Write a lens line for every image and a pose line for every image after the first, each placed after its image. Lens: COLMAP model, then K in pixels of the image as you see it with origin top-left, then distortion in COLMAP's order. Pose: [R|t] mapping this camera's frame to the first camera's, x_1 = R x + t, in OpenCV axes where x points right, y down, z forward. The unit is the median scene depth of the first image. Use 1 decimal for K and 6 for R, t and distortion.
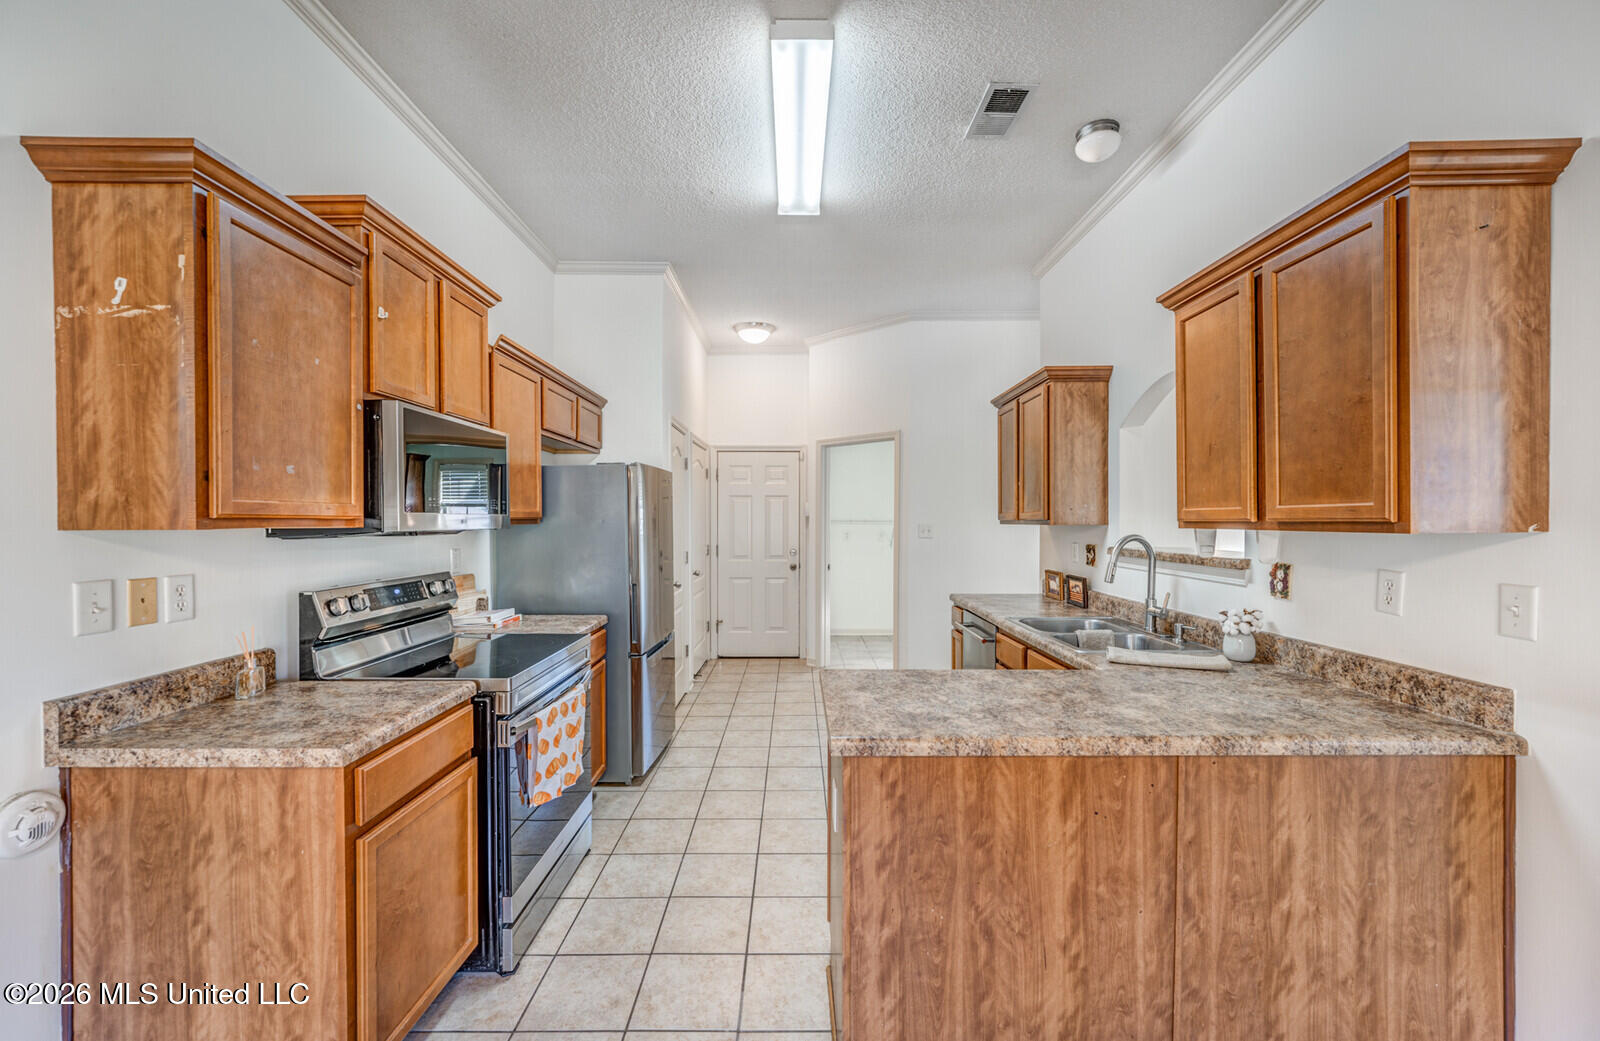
lens RADIAL K [[646.9, 0, 799.0], [0, 646.9, 523.7], [0, 0, 1]] dist [-0.009679, 0.001106]
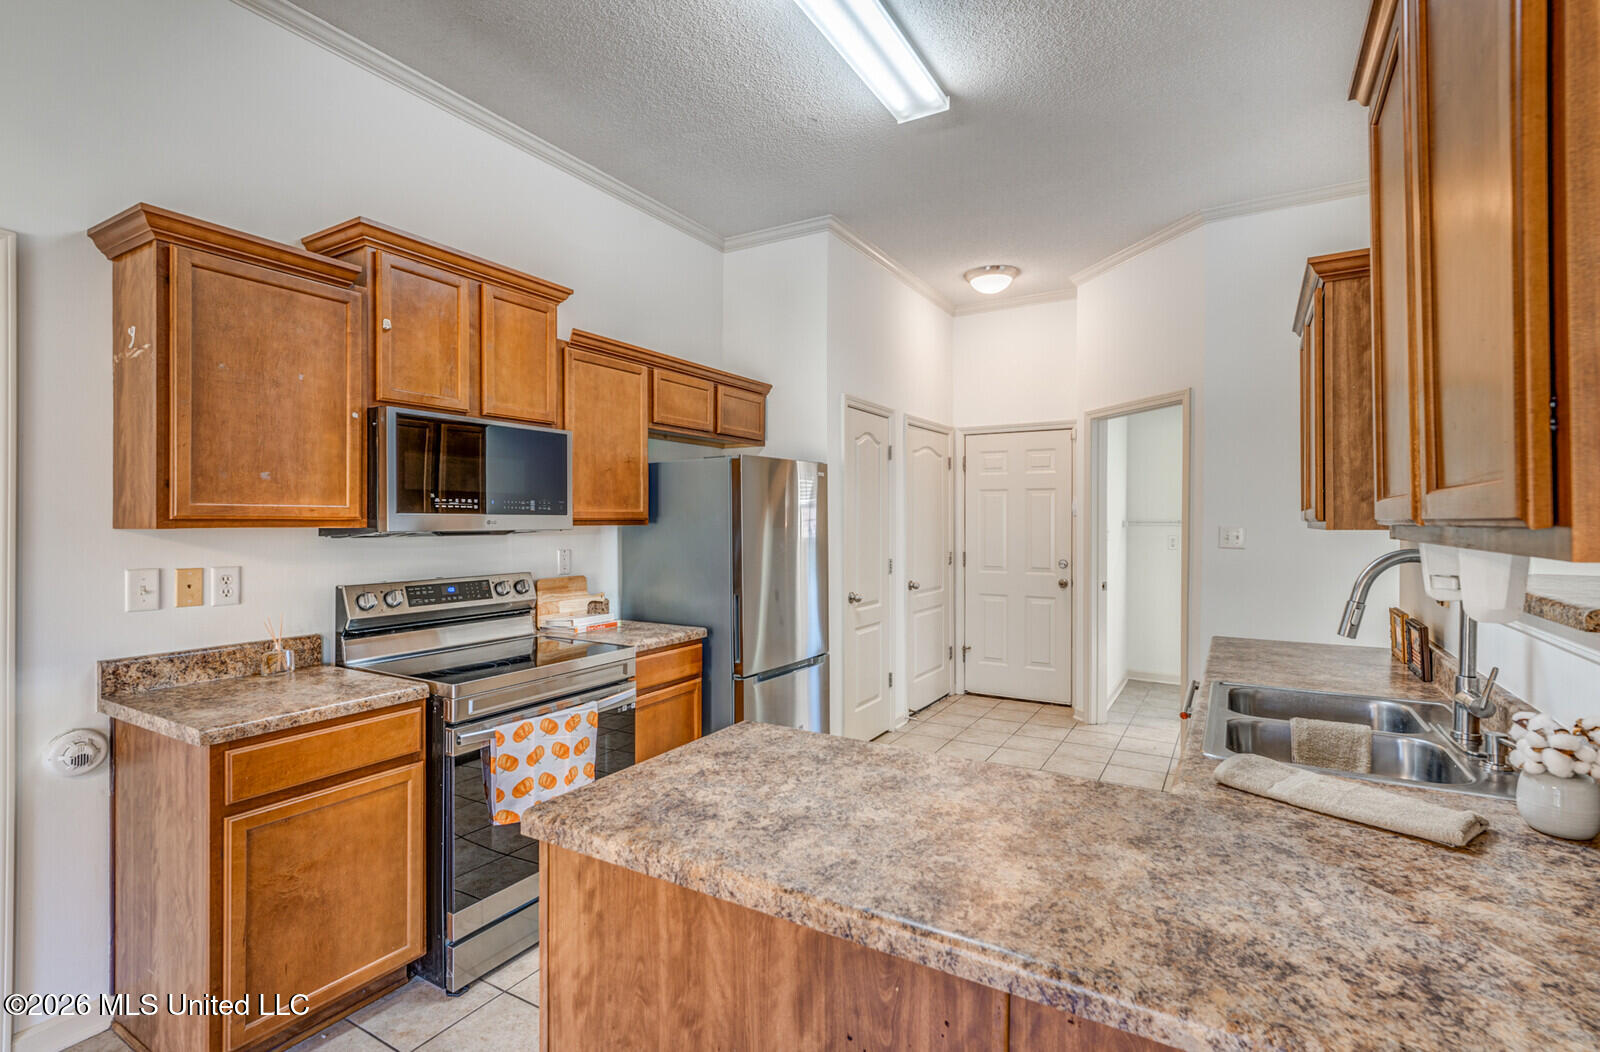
lens RADIAL K [[754.6, 0, 797.1], [0, 754.6, 516.4], [0, 0, 1]] dist [0.002179, -0.001058]
pose [[0.853177, -0.001911, -0.521618, 0.671089], [-0.003751, 0.999945, -0.009799, -0.003908], [0.521608, 0.010317, 0.853123, 0.350434]]
